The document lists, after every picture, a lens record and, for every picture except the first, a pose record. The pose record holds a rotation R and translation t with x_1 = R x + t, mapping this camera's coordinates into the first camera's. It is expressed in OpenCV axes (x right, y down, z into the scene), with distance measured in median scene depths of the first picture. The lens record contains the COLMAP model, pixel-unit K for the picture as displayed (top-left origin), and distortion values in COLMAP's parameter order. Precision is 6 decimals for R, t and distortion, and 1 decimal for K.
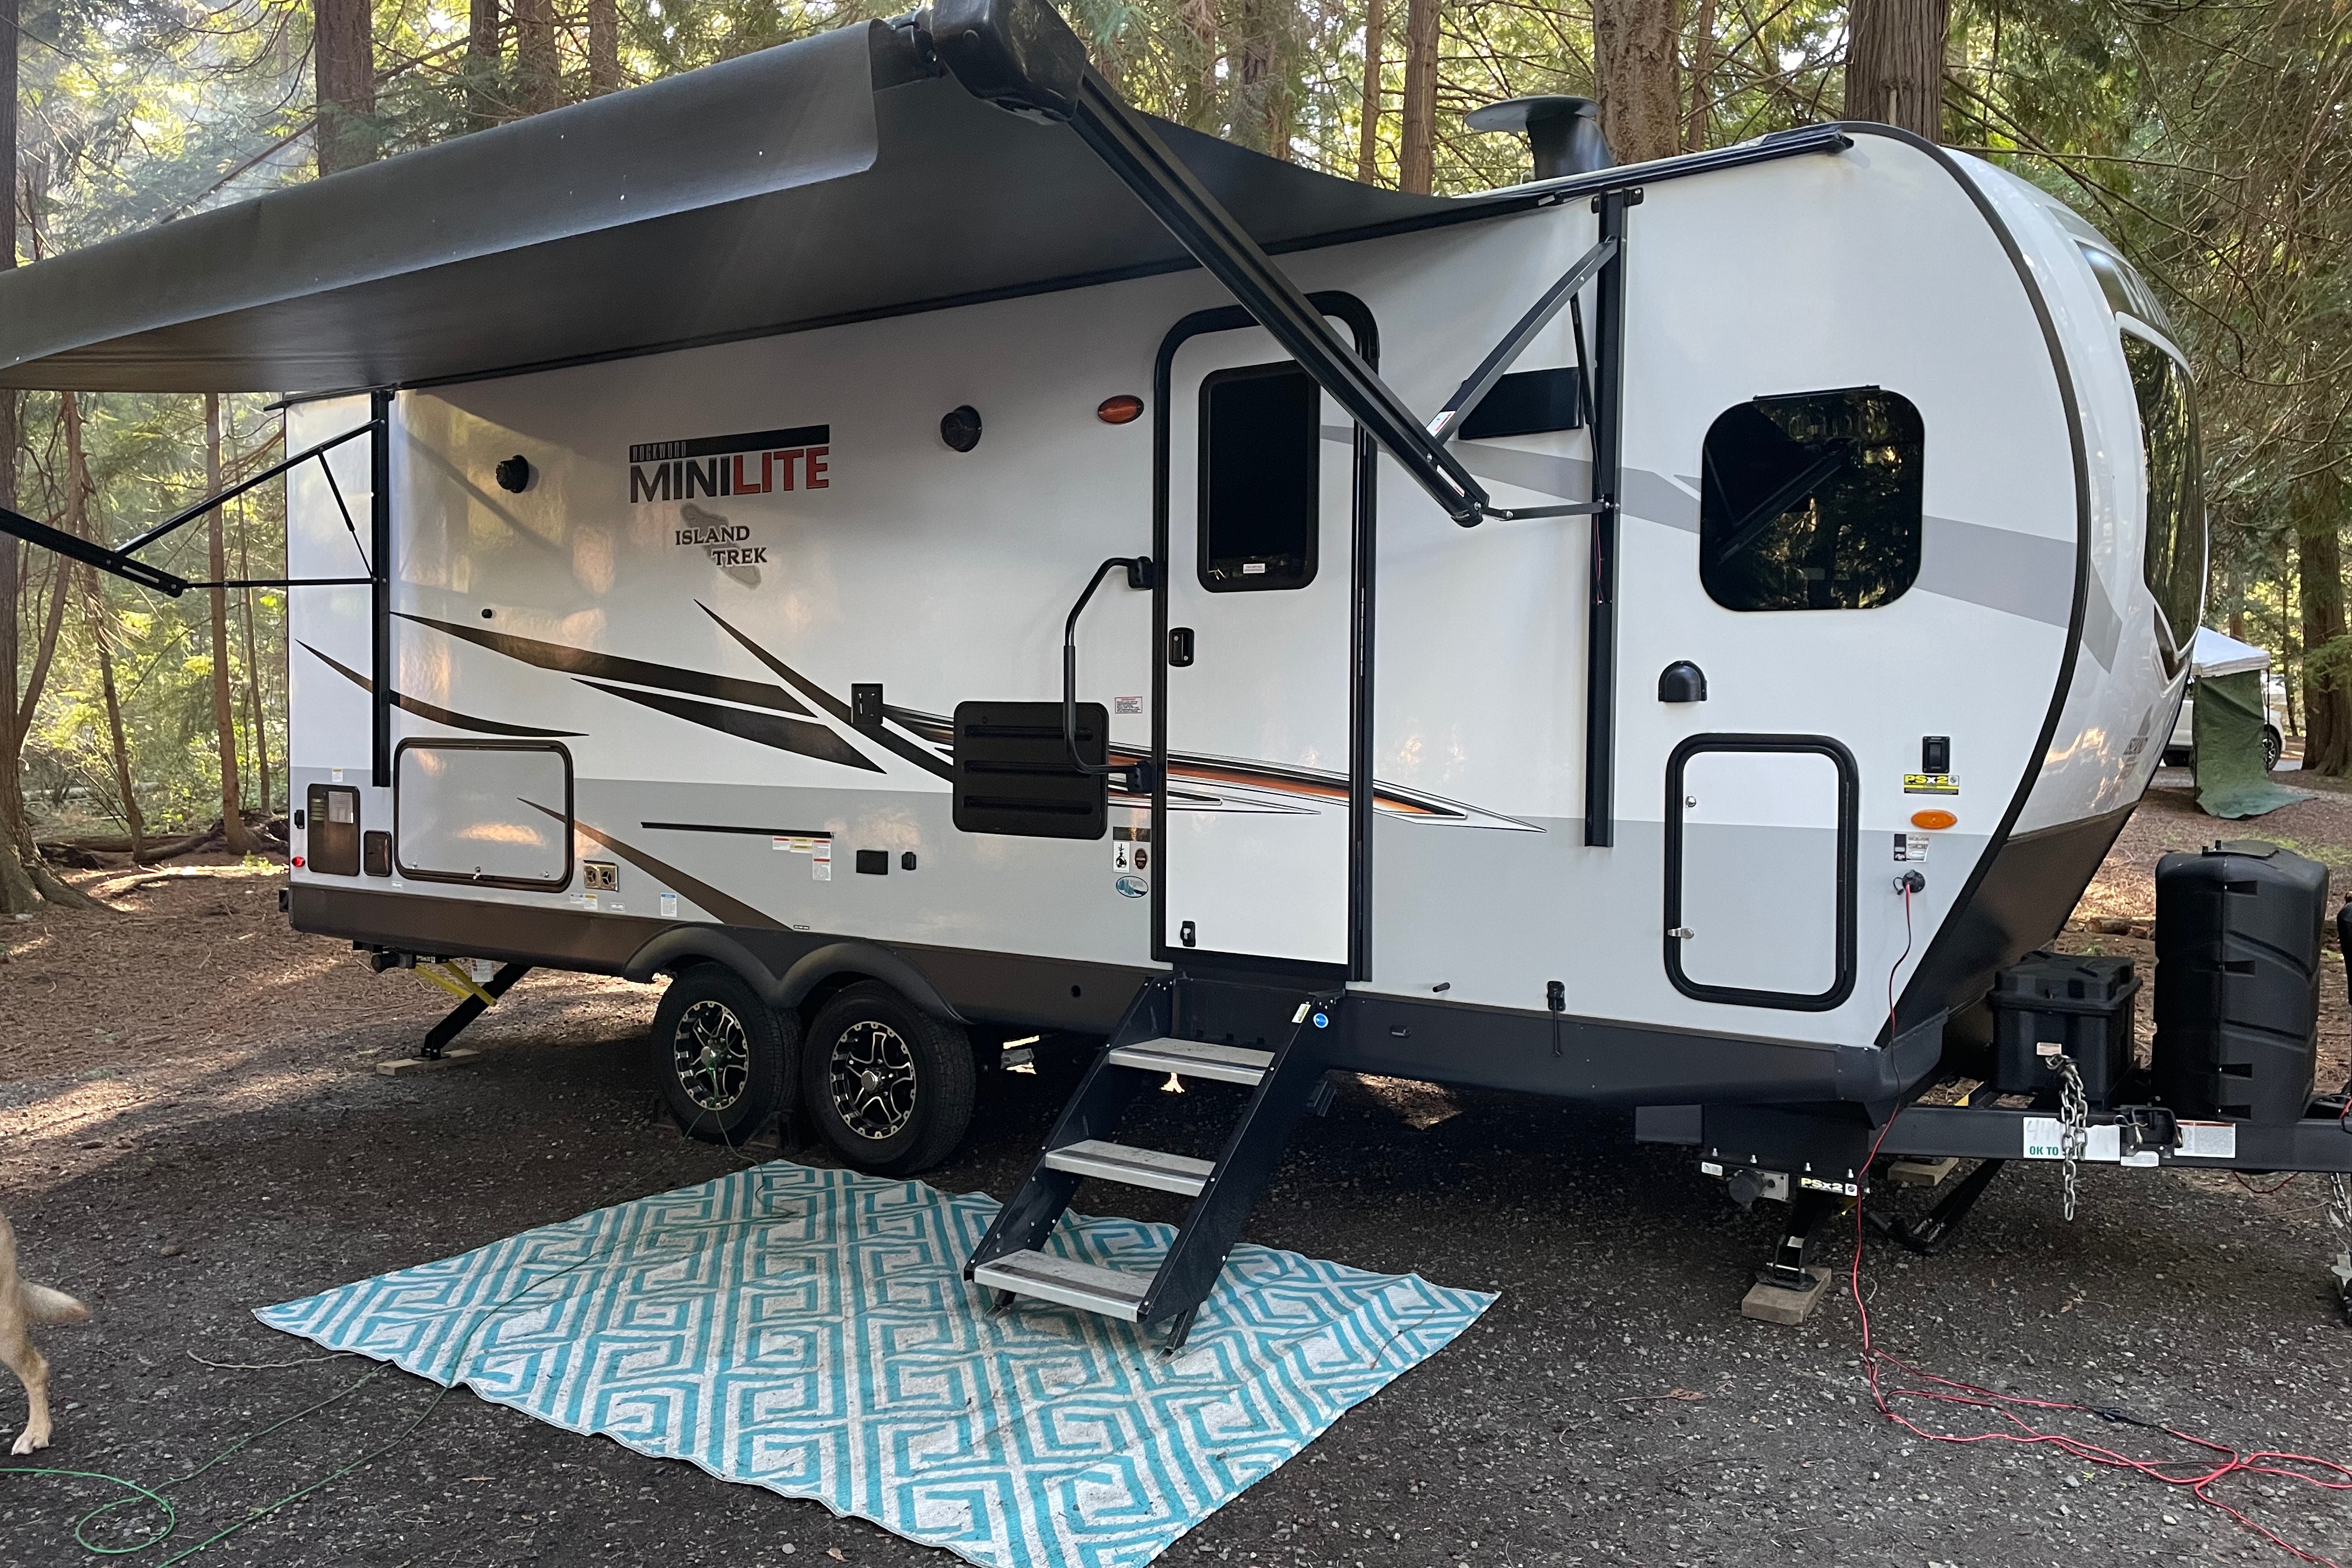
lens RADIAL K [[1761.1, 0, 1160.0], [0, 1761.1, 772.4], [0, 0, 1]] dist [0.105889, -0.123600]
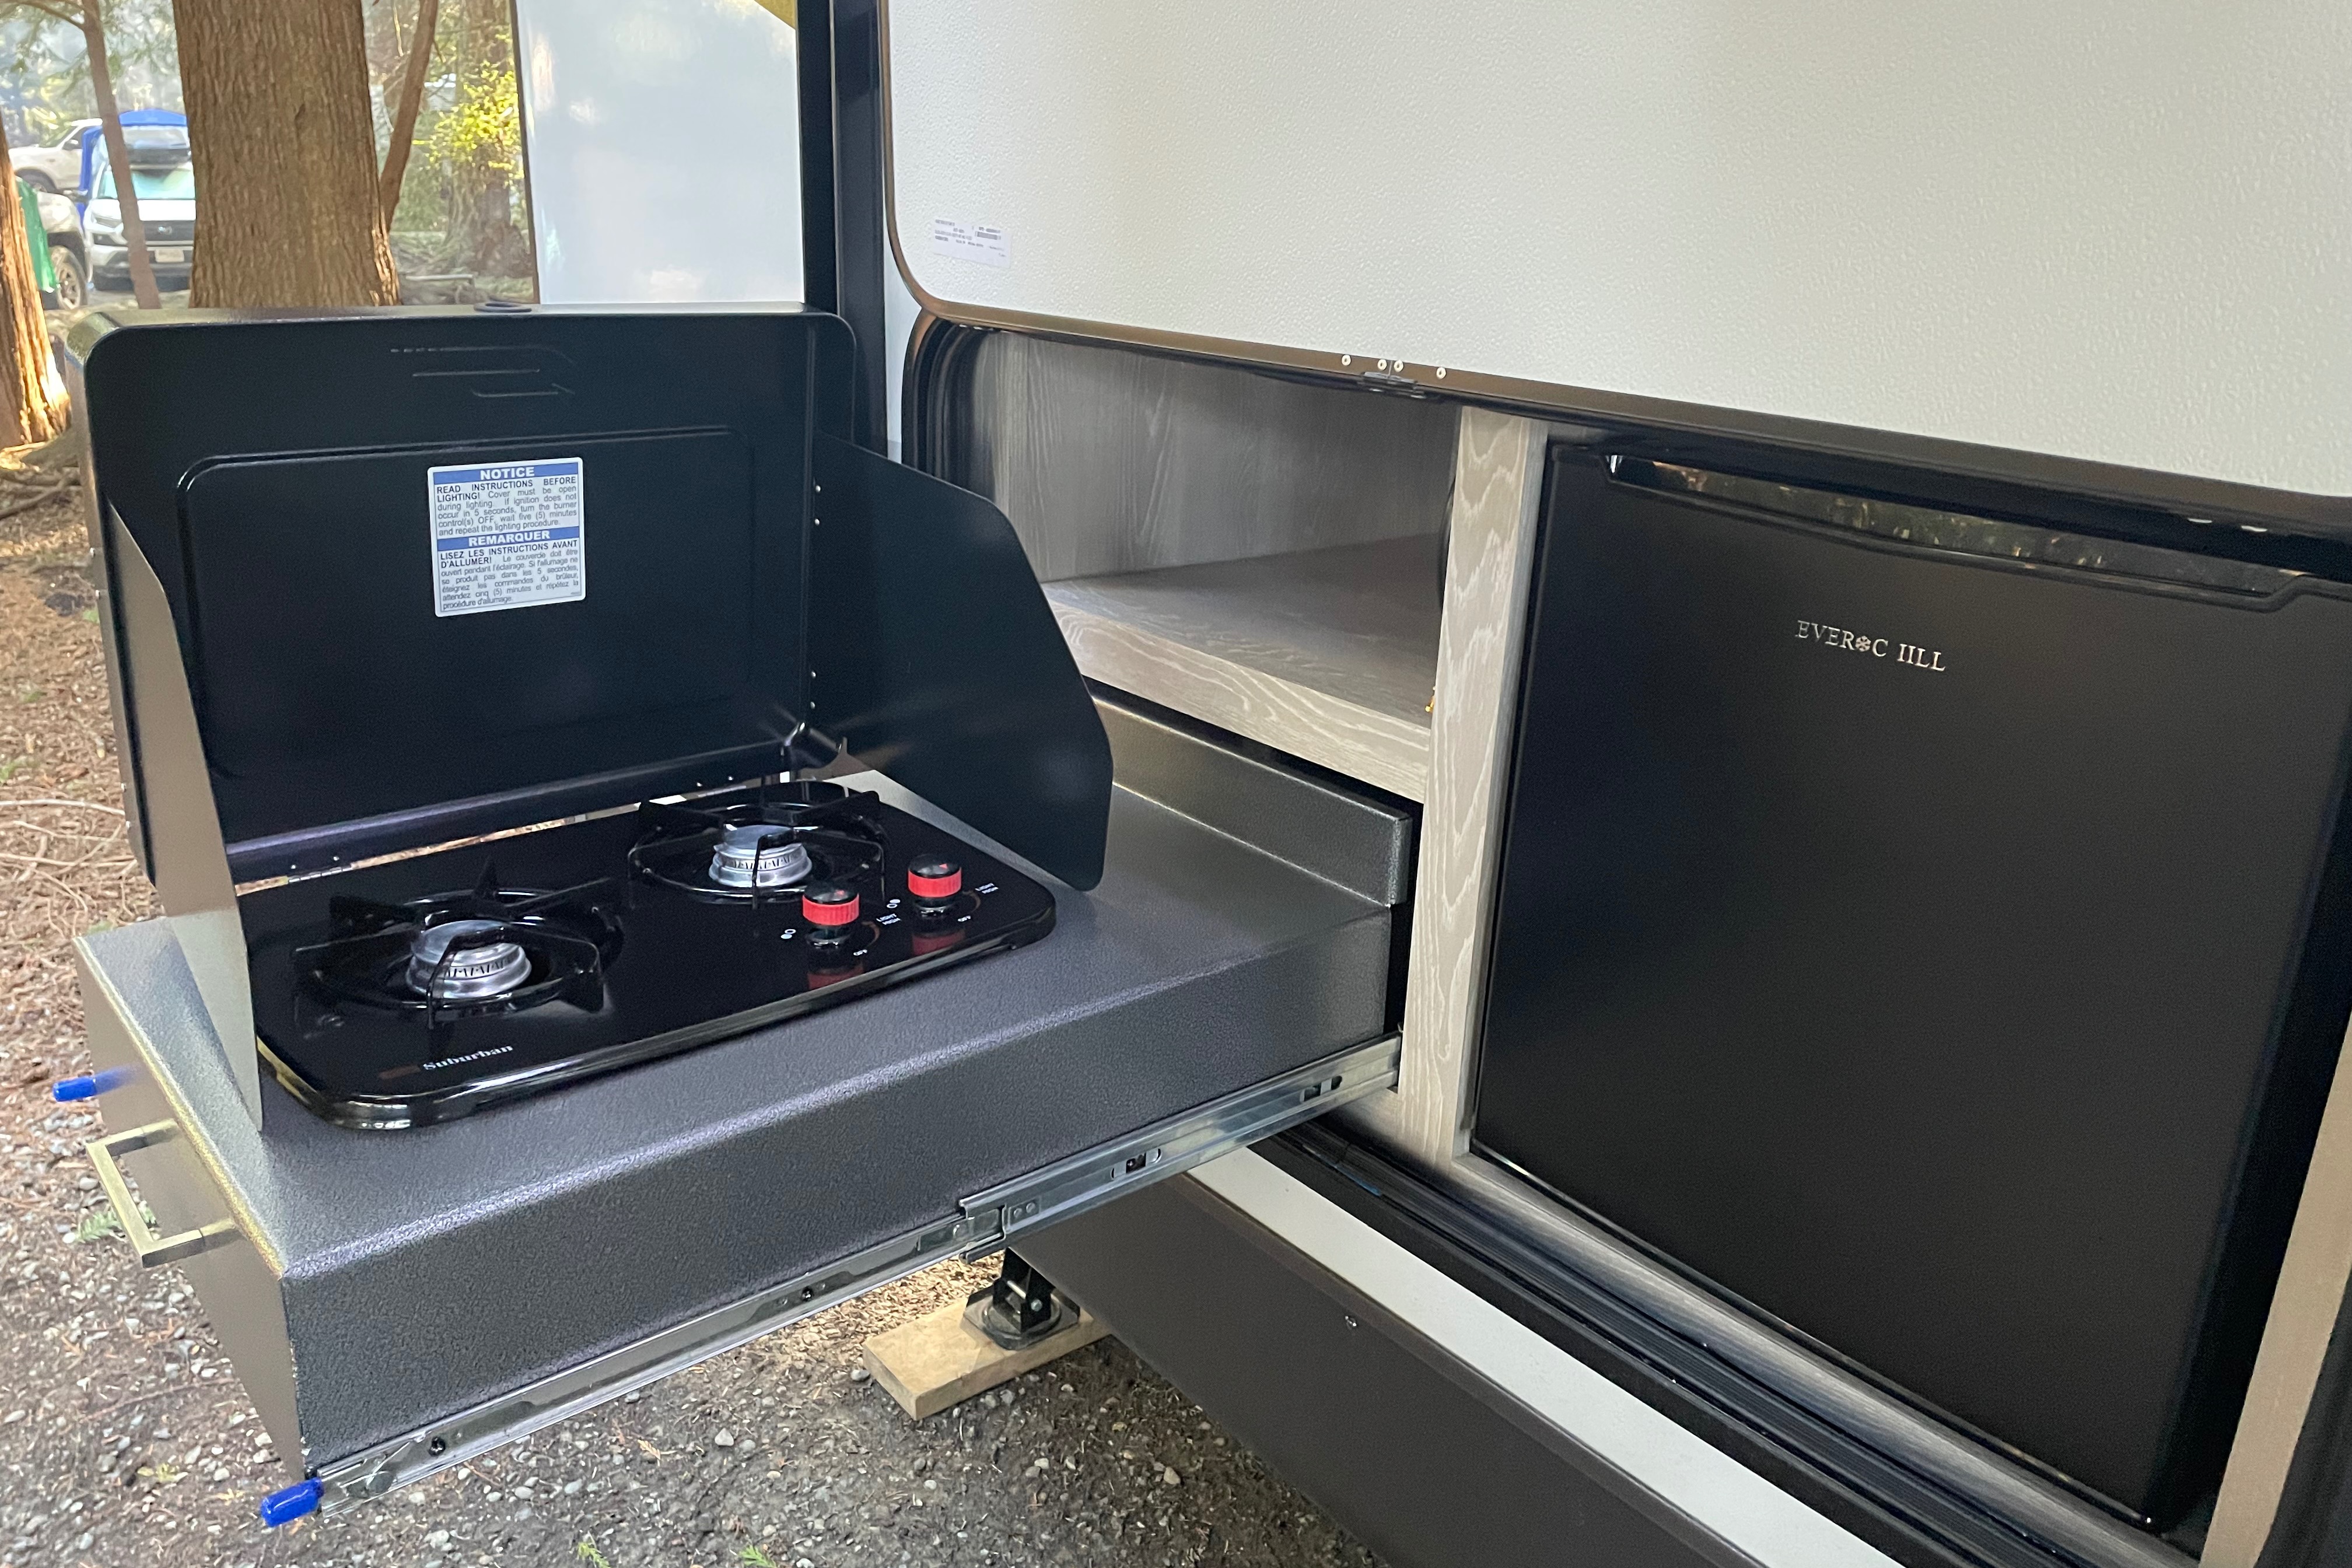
lens RADIAL K [[1761.1, 0, 1160.0], [0, 1761.1, 772.4], [0, 0, 1]] dist [0.105889, -0.123600]
pose [[0.962724, 0.110541, -0.246867, -0.384218], [-0.033127, 0.953995, 0.297988, -0.029444], [0.268450, -0.278702, 0.922095, 0.900797]]
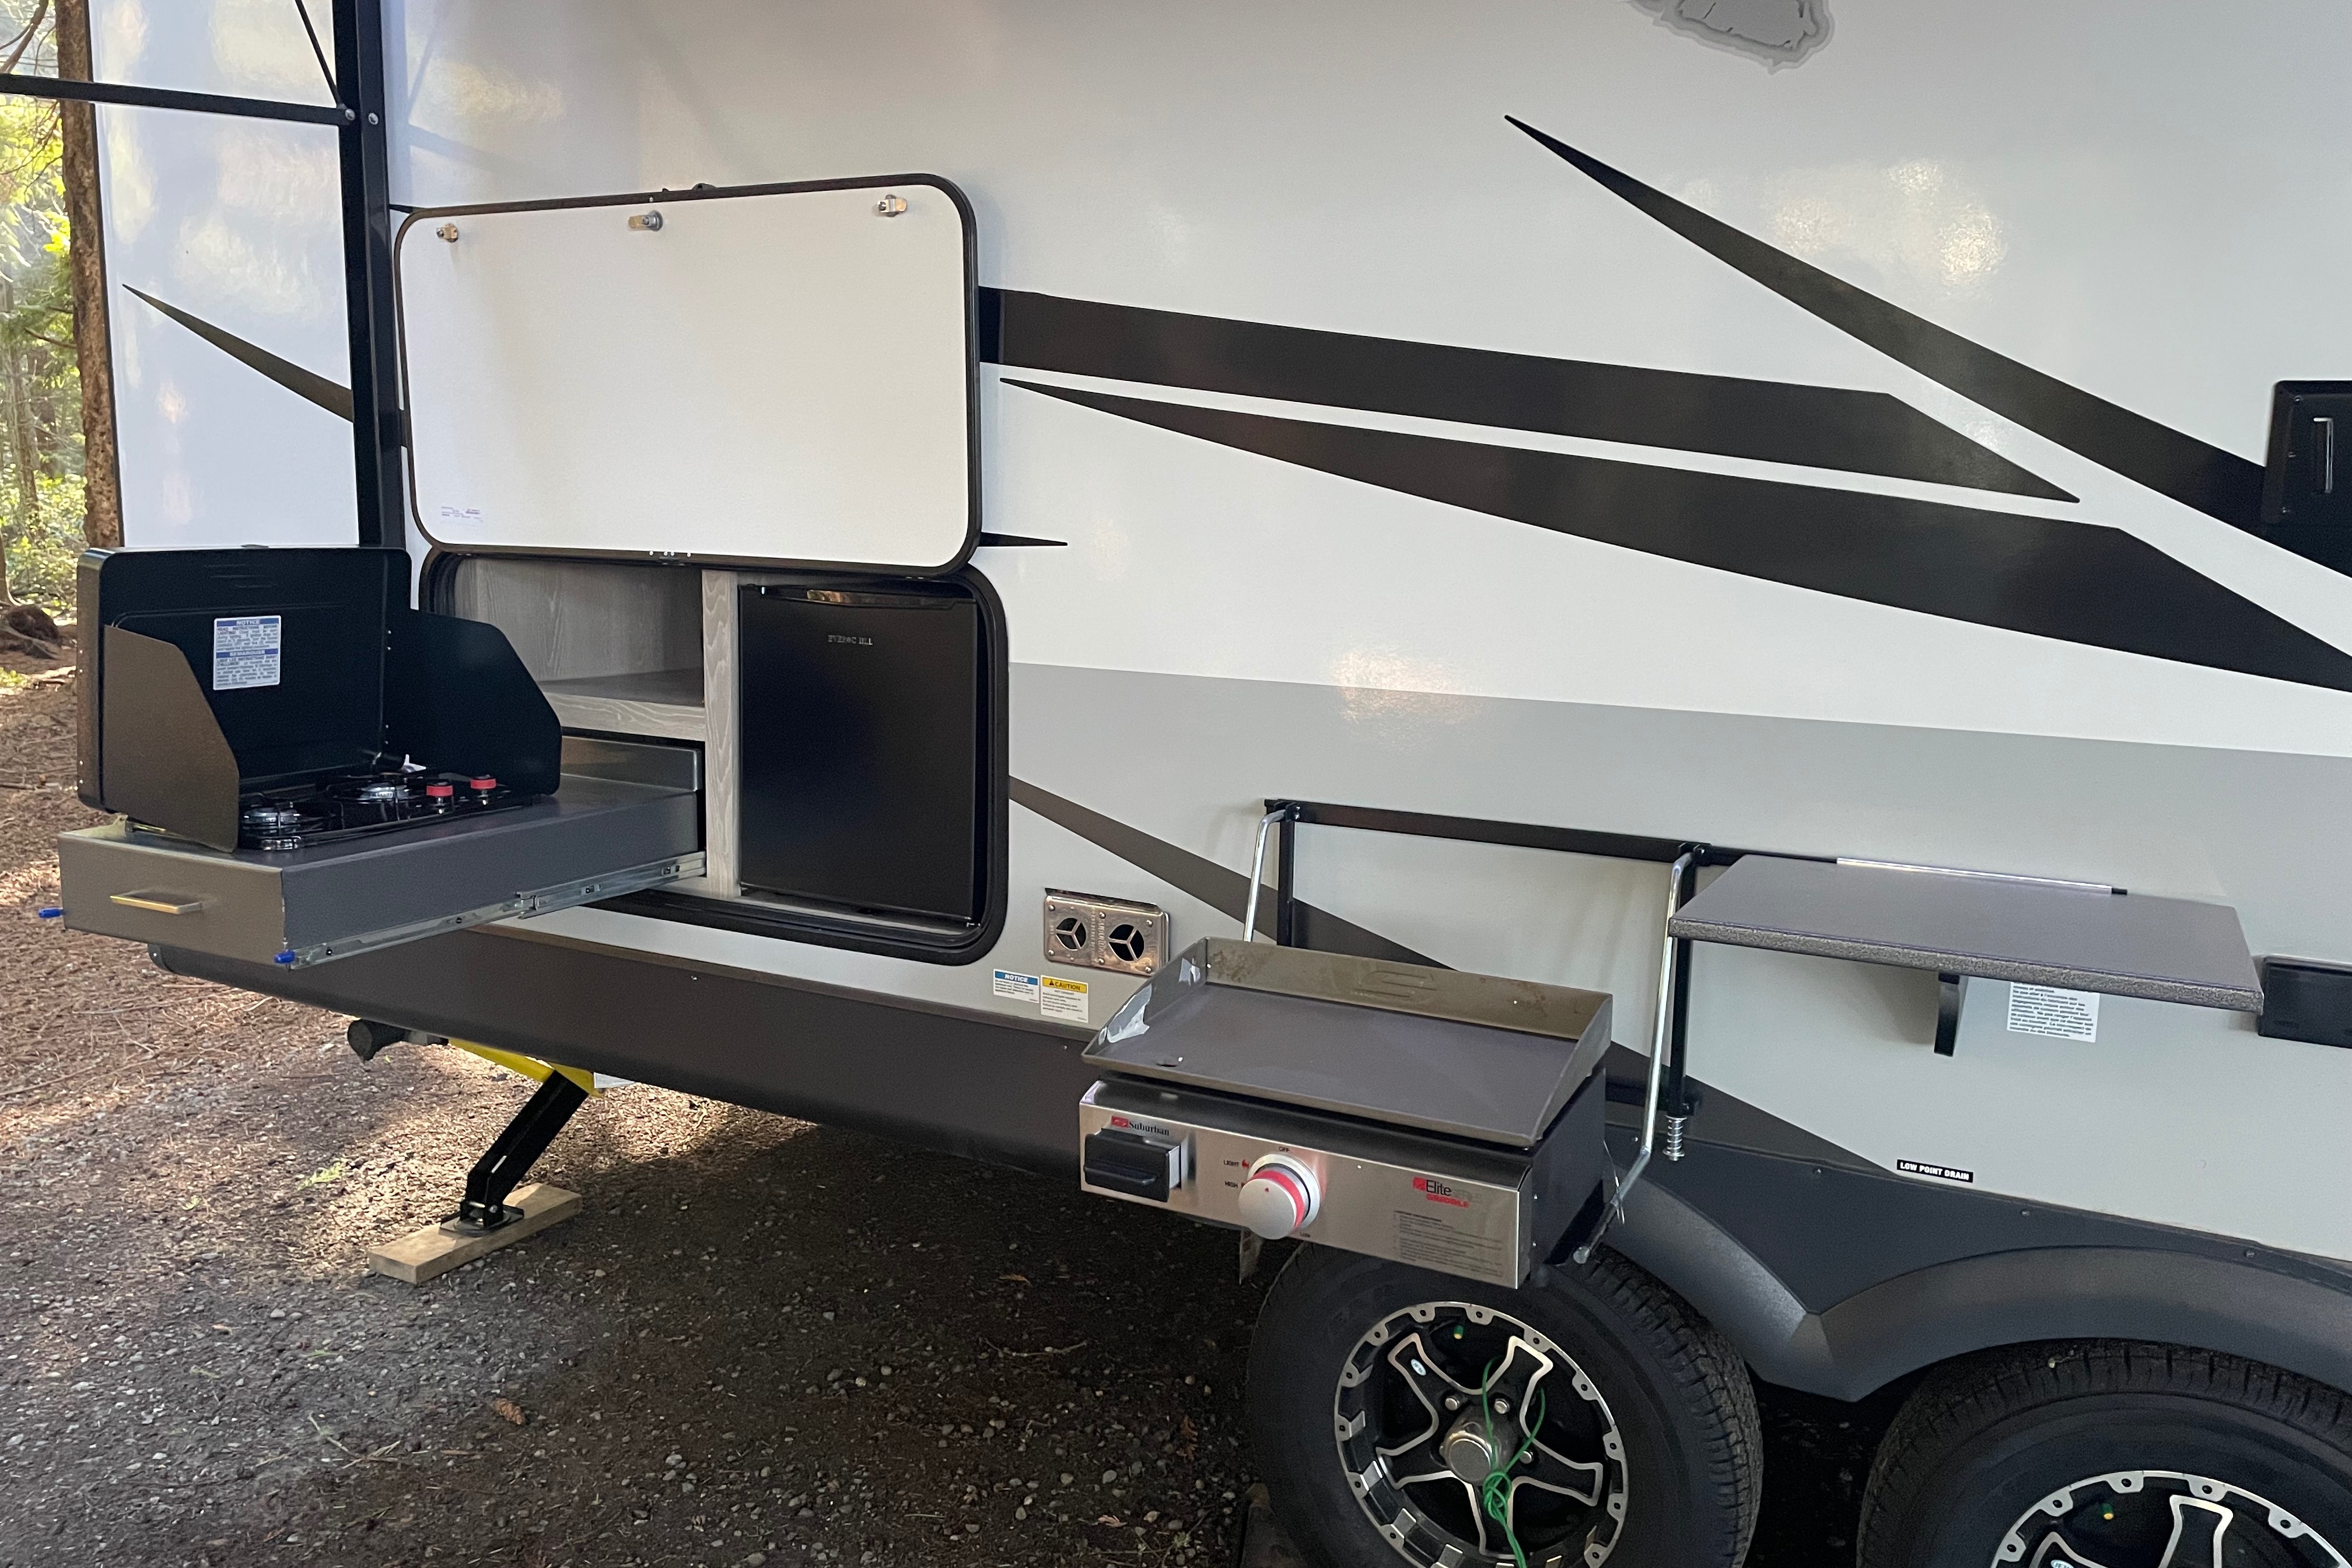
lens RADIAL K [[1761.1, 0, 1160.0], [0, 1761.1, 772.4], [0, 0, 1]] dist [0.105889, -0.123600]
pose [[0.993688, -0.007241, 0.111943, -0.342242], [-0.006844, 0.992141, 0.124937, -0.019997], [-0.111968, -0.124914, 0.985829, 0.644714]]
